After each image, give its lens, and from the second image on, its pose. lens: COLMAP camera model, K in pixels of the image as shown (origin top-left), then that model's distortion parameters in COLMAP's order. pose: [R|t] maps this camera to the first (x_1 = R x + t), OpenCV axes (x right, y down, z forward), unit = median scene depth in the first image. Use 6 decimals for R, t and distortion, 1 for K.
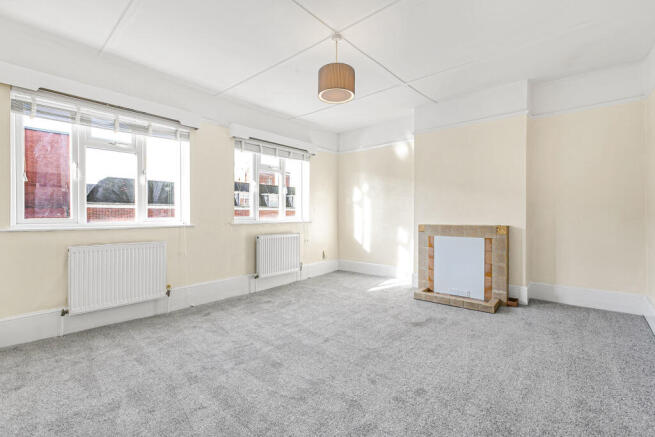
lens RADIAL K [[296.5, 0, 321.4], [0, 296.5, 215.0], [0, 0, 1]] dist [0.000551, 0.000510]
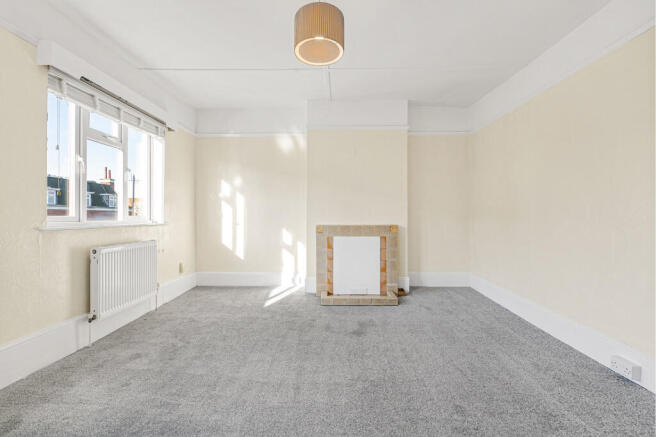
lens RADIAL K [[297.0, 0, 321.9], [0, 297.0, 215.0], [0, 0, 1]] dist [0.000551, 0.000510]
pose [[0.759494, 0.007723, 0.650469, -0.281621], [-0.005796, 0.999970, -0.005104, 0.004746], [-0.650489, 0.000106, 0.759516, 0.284600]]
